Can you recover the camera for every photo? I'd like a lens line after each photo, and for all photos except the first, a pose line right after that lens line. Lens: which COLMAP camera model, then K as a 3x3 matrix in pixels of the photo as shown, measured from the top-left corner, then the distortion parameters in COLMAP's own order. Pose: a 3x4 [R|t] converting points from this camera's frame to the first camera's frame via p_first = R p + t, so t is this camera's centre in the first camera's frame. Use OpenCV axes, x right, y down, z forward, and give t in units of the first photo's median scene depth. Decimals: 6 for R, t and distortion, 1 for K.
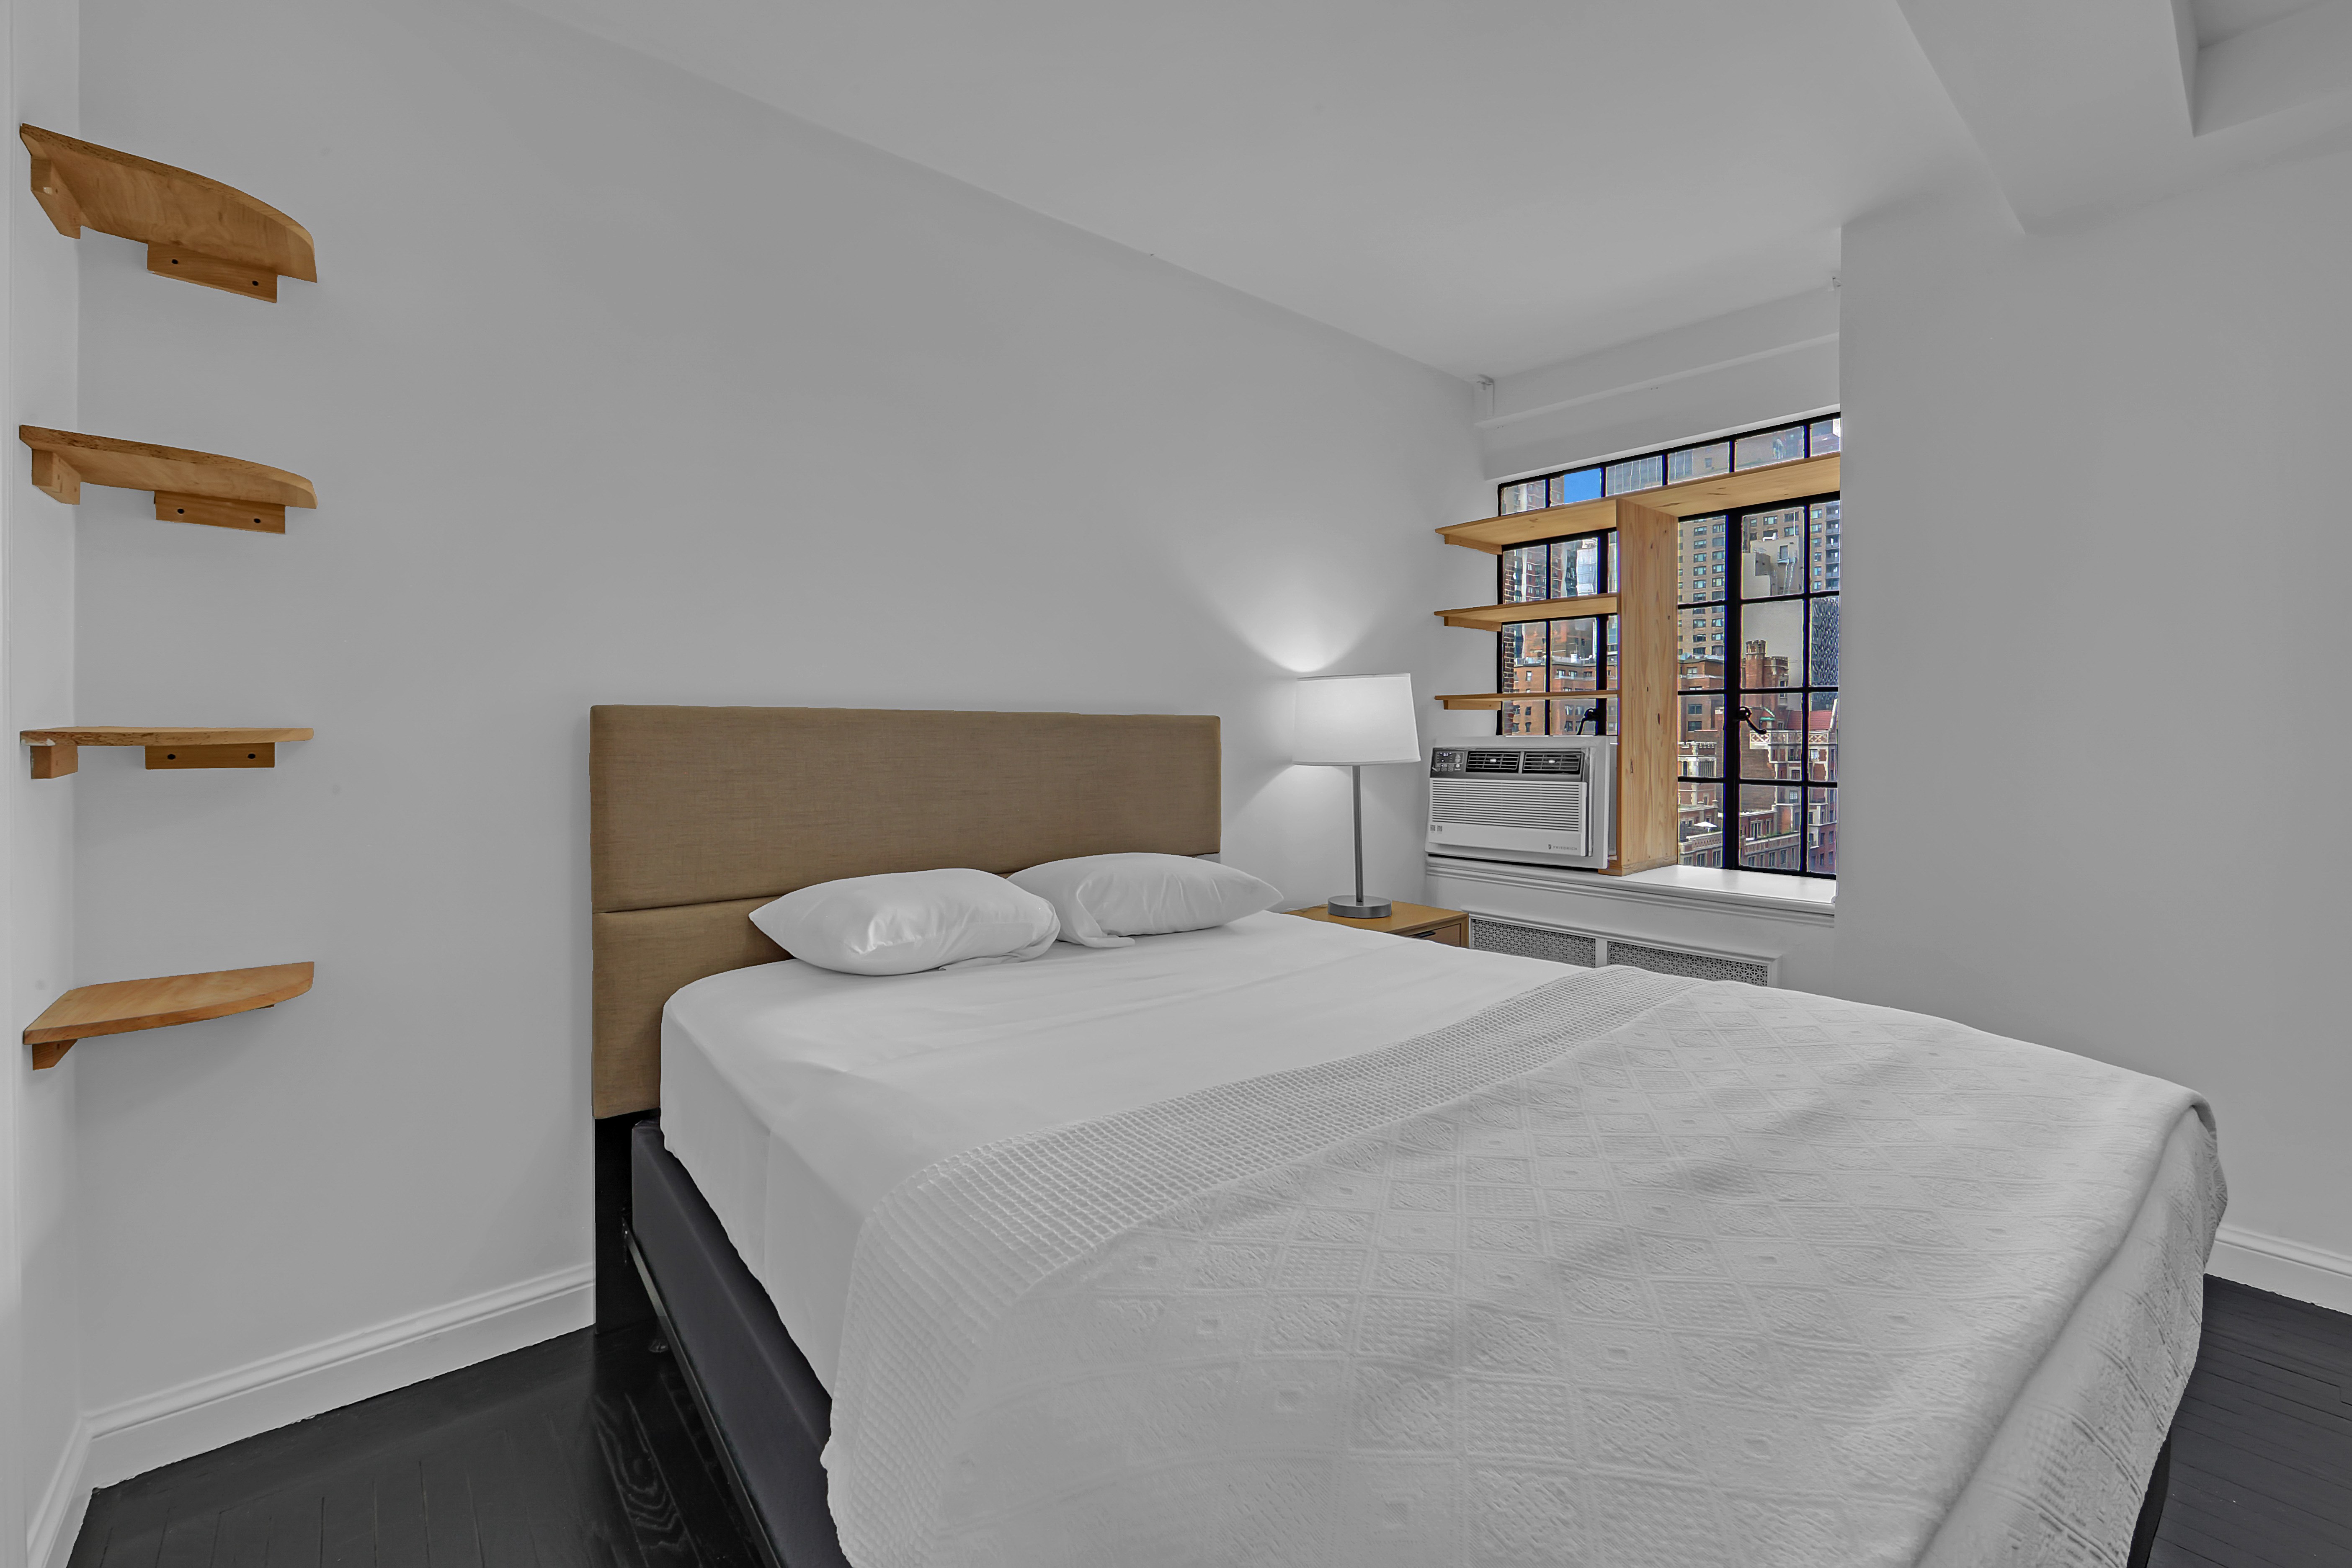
lens RADIAL K [[955.5, 0, 1169.0], [0, 955.5, 761.8], [0, 0, 1]] dist [-0.009996, 0.001208]
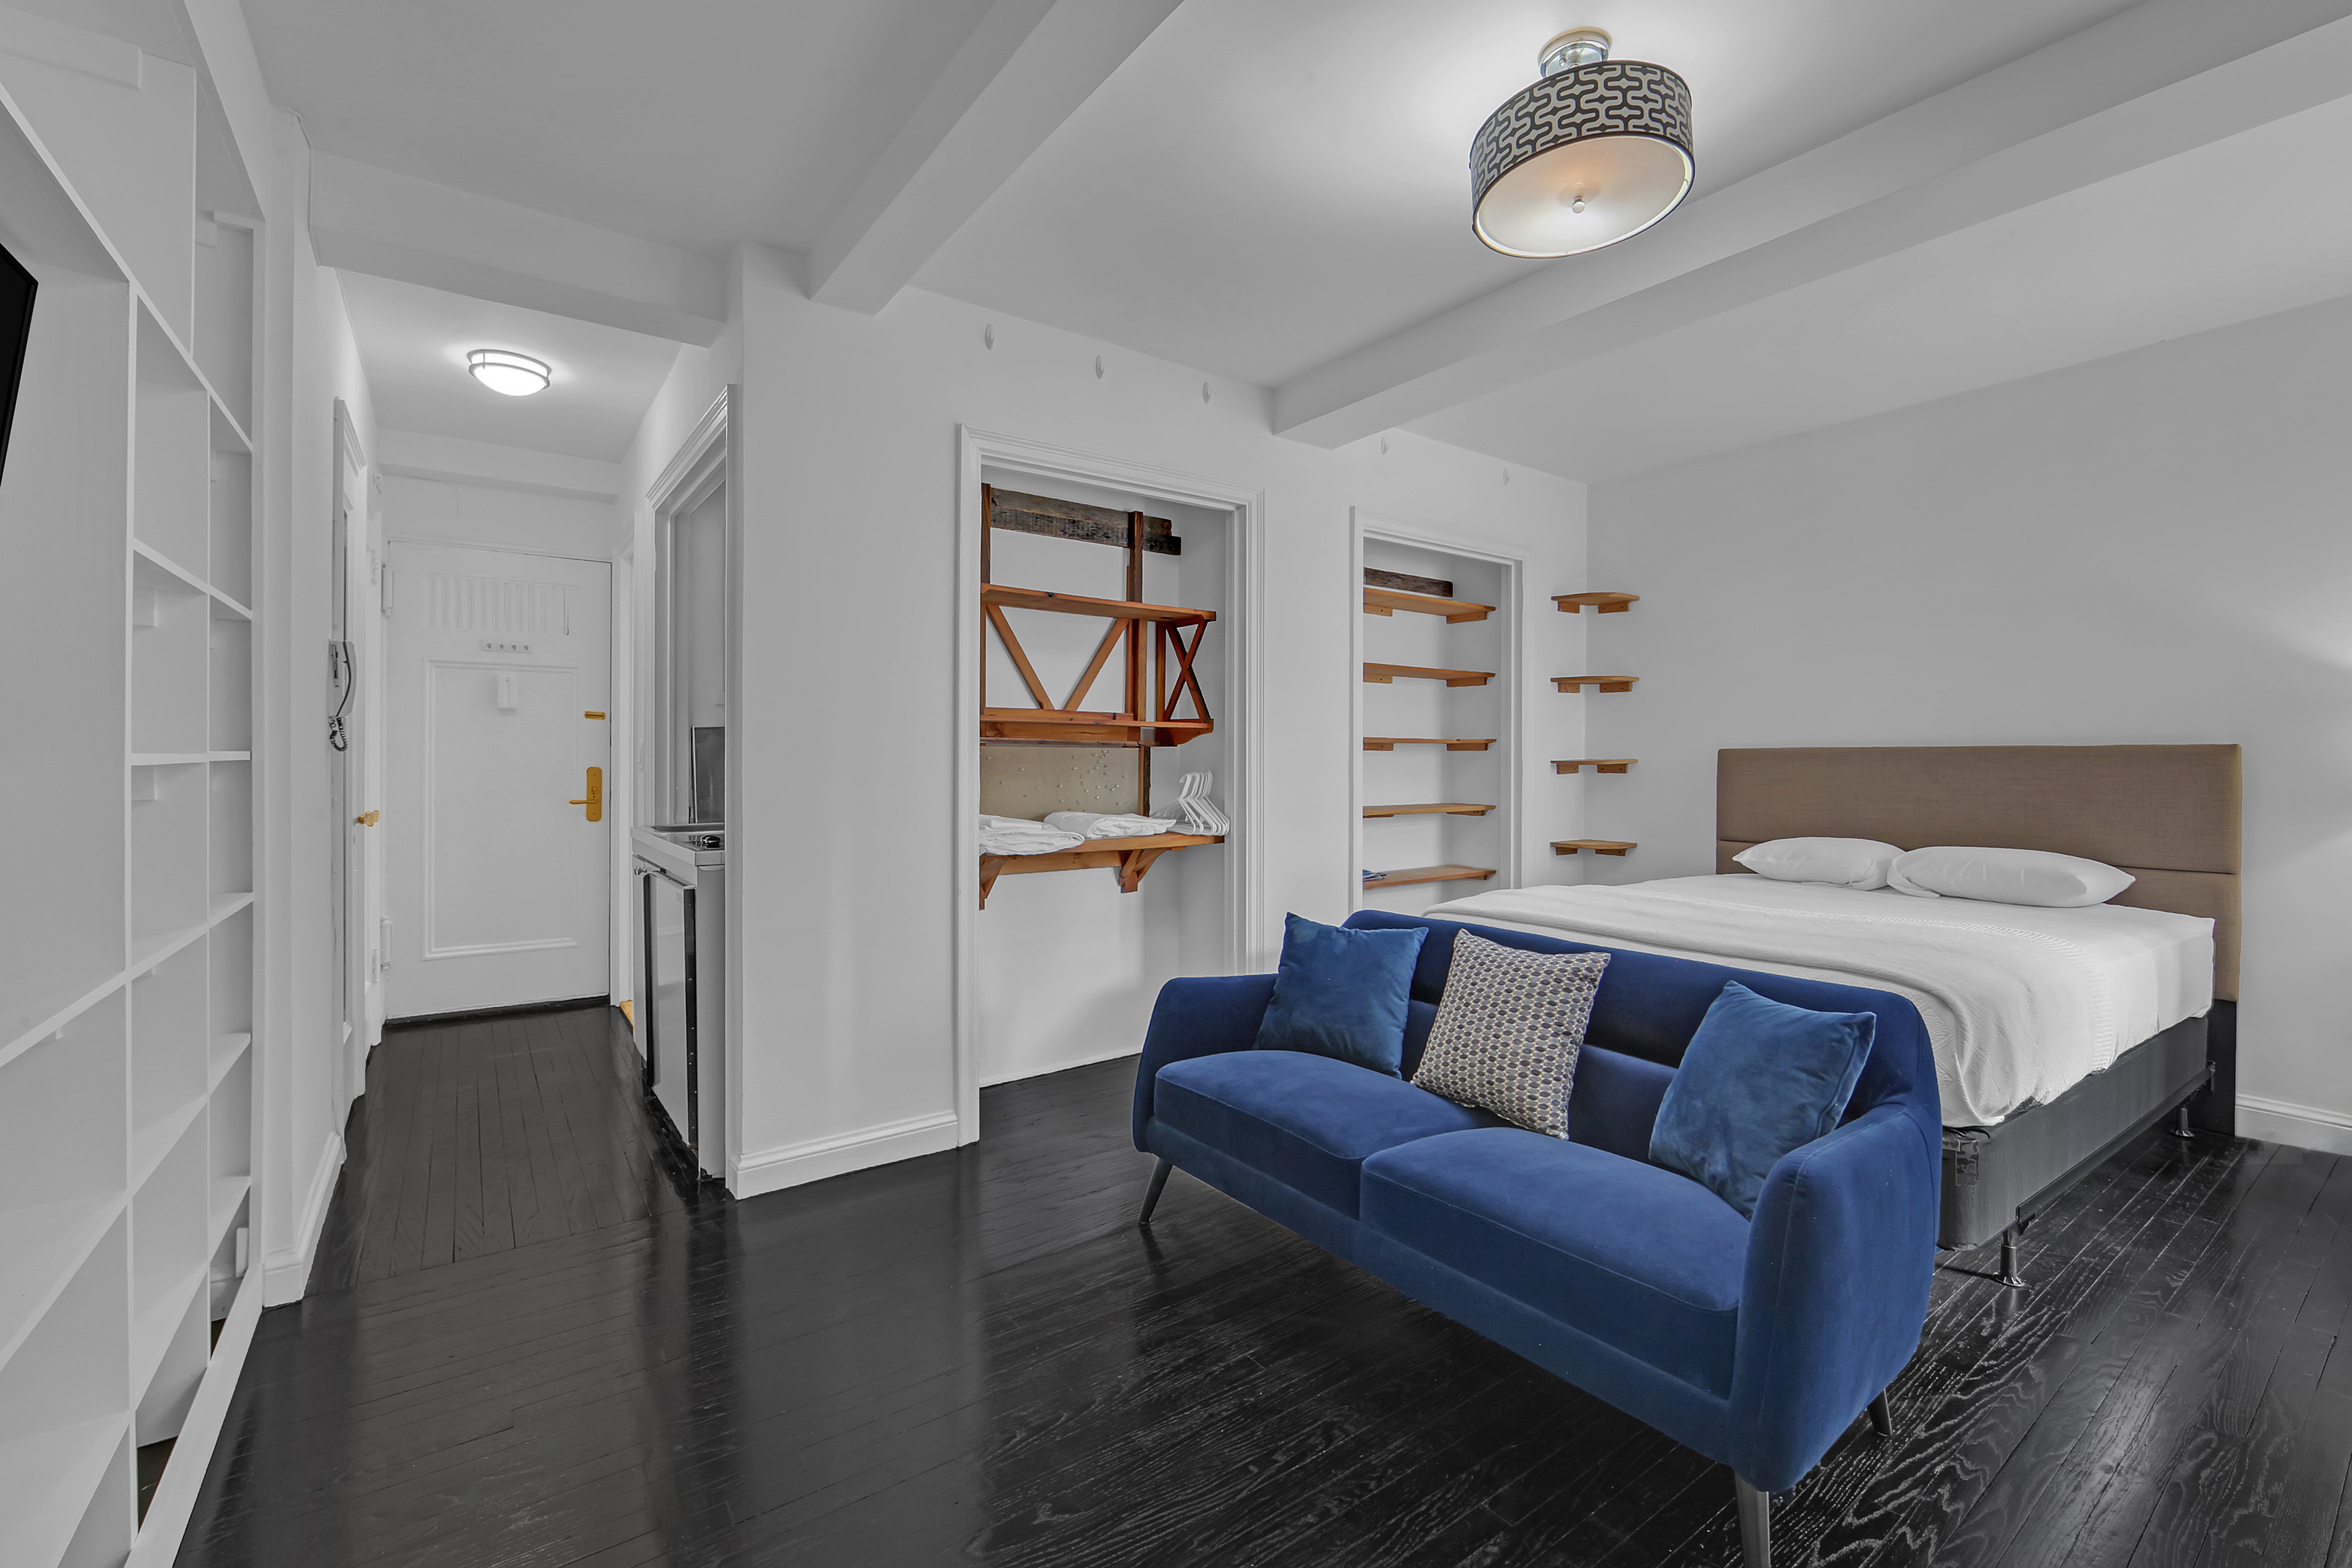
lens RADIAL K [[1008.7, 0, 1199.4], [0, 1008.7, 771.8], [0, 0, 1]] dist [0.001578, 0.000072]
pose [[-0.057250, 0.009783, -0.998312, 1.123695], [-0.029432, 0.999501, 0.011482, 0.002604], [0.997926, 0.030040, -0.056933, -0.066689]]
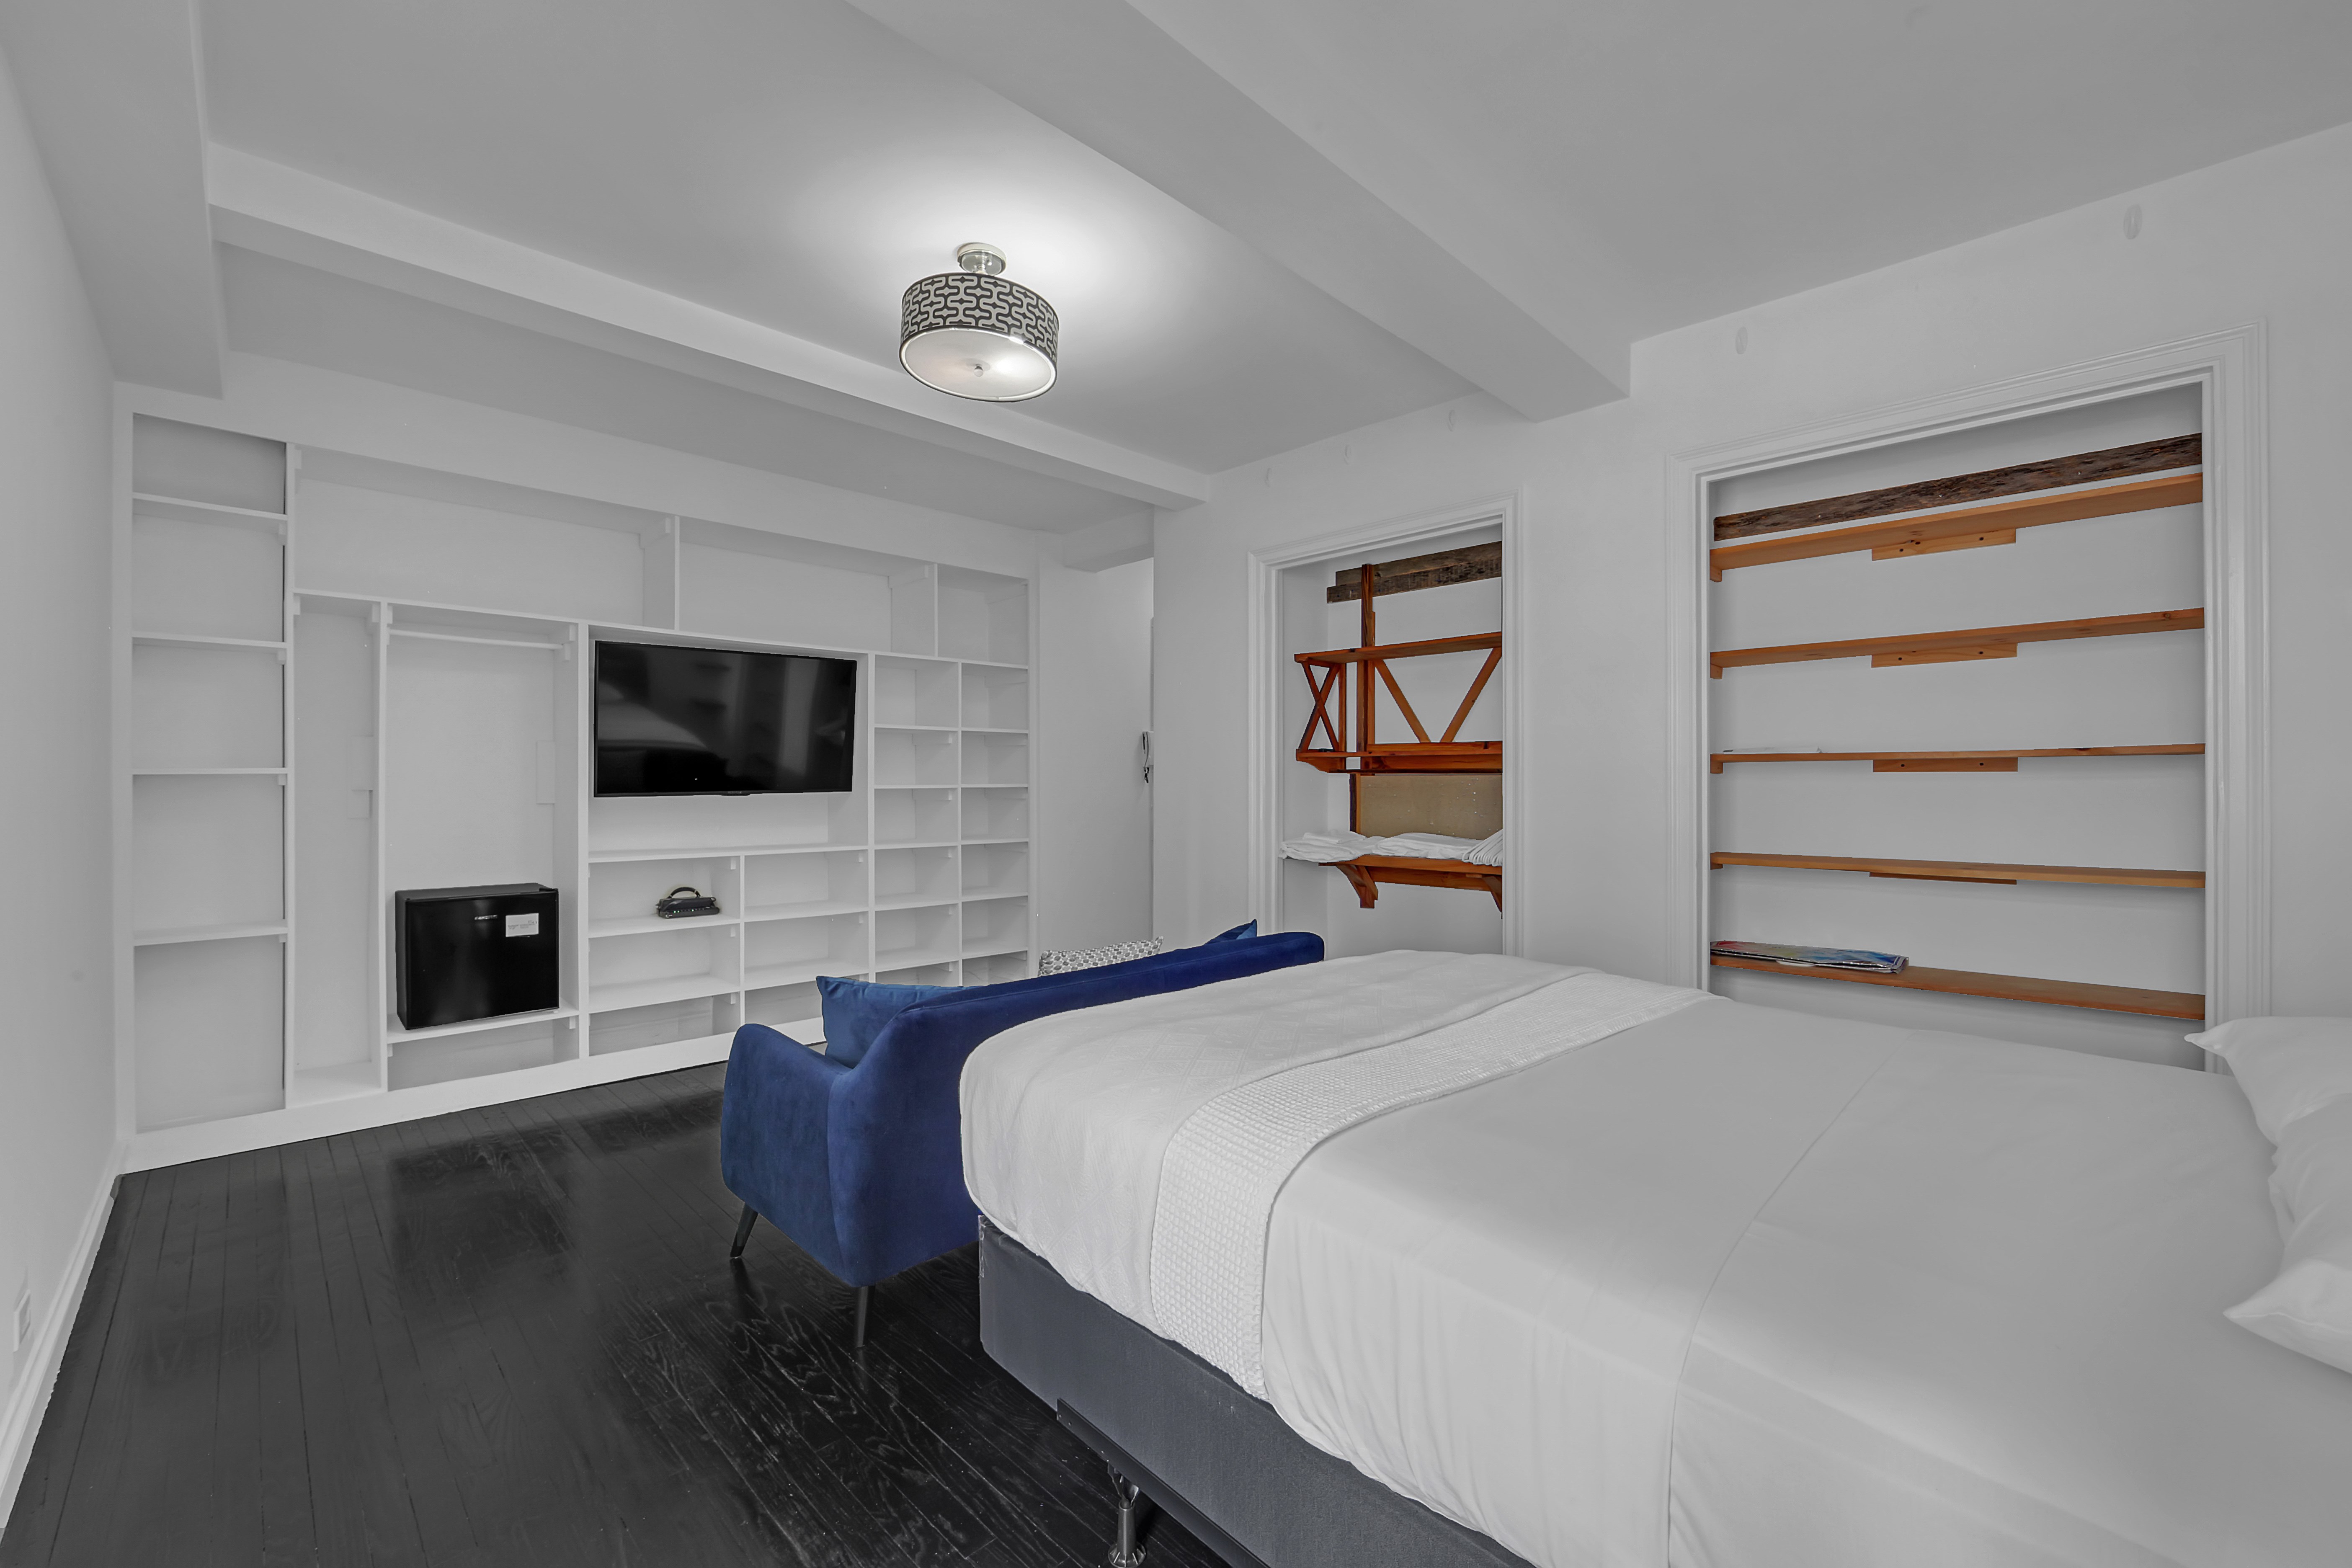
lens RADIAL K [[955.5, 0, 1167.0], [0, 955.5, 788.9], [0, 0, 1]] dist [-0.009996, 0.001208]
pose [[-0.997550, -0.003116, -0.069892, 0.380757], [-0.004970, 0.999640, 0.026371, -0.021590], [0.069785, 0.026654, -0.997206, 0.923512]]
